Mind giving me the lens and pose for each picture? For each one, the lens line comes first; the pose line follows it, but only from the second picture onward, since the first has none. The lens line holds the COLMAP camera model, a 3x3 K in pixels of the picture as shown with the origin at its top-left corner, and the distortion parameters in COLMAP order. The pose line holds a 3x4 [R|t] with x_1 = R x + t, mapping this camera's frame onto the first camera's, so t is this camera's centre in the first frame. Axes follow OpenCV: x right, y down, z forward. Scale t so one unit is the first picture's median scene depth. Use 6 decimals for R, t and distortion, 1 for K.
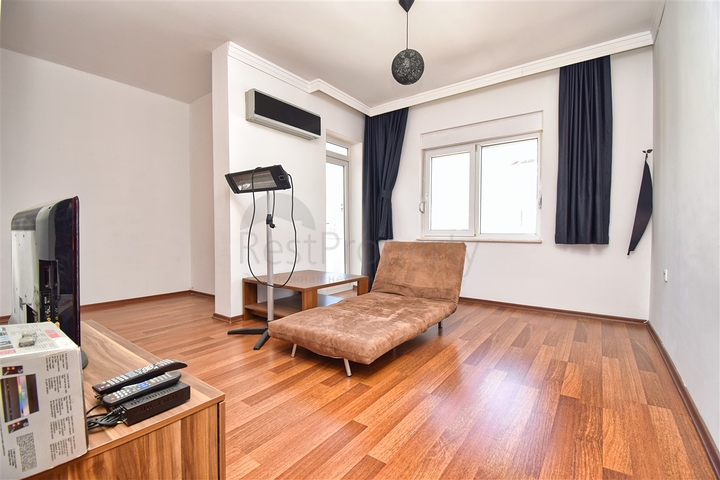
lens RADIAL K [[320.6, 0, 360.0], [0, 320.6, 240.0], [0, 0, 1]] dist [0.007834, -0.017257]
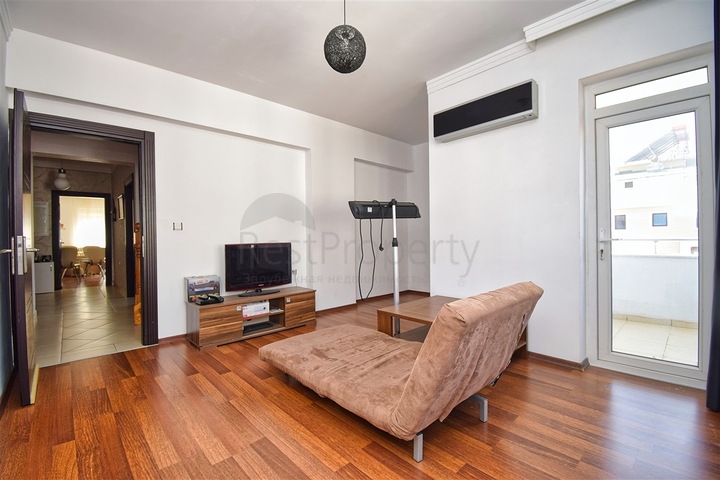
lens RADIAL K [[320.6, 0, 360.0], [0, 320.6, 240.0], [0, 0, 1]] dist [0.007834, -0.017257]
pose [[-0.180284, 0.012048, -0.983541, 0.796909], [-0.009141, 0.999861, 0.013923, -0.083537], [0.983572, 0.011500, -0.180149, 1.040103]]
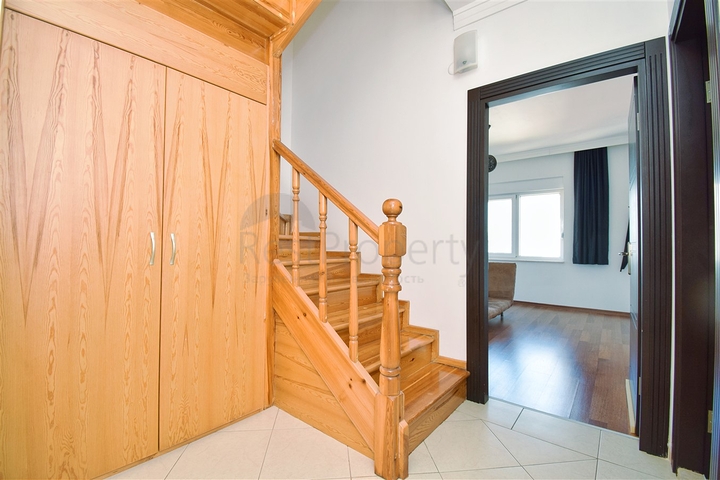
lens RADIAL K [[320.6, 0, 360.0], [0, 320.6, 240.0], [0, 0, 1]] dist [0.007834, -0.017257]
pose [[0.999533, 0.008076, -0.029476, -0.413672], [-0.009223, 0.999197, -0.038994, -0.037347], [0.029137, 0.039248, 0.998805, -0.639589]]
